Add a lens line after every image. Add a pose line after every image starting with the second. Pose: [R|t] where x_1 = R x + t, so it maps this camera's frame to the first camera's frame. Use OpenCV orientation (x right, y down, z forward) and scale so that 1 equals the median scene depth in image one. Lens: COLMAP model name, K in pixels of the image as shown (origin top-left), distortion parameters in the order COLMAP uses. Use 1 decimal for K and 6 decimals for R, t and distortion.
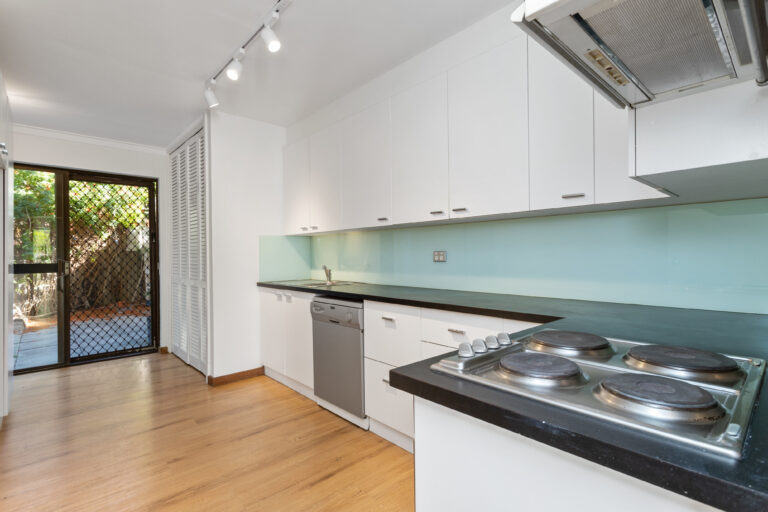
lens RADIAL K [[381.9, 0, 388.8], [0, 381.9, 253.3], [0, 0, 1]] dist [-0.002778, 0.002382]
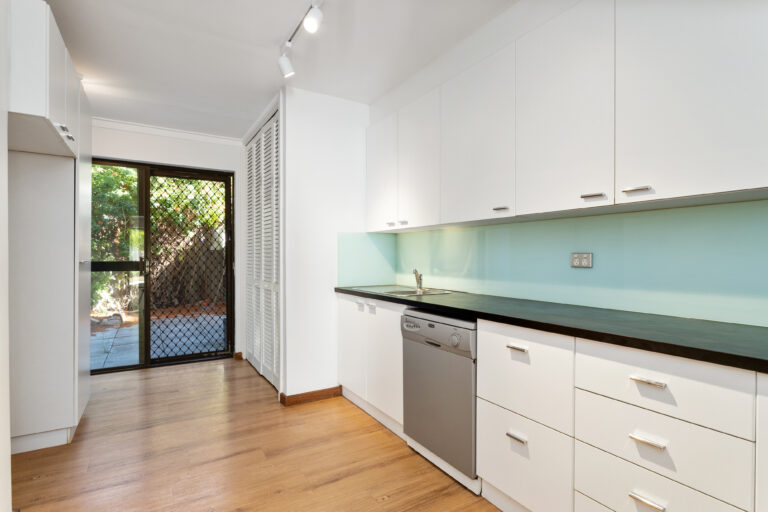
lens RADIAL K [[395.8, 0, 381.5], [0, 395.8, 255.7], [0, 0, 1]] dist [-0.021769, 0.000507]
pose [[0.978905, 0.011105, -0.204014, -0.069805], [-0.010458, 0.999936, 0.004250, 0.000605], [0.204048, -0.002027, 0.978959, 0.171448]]
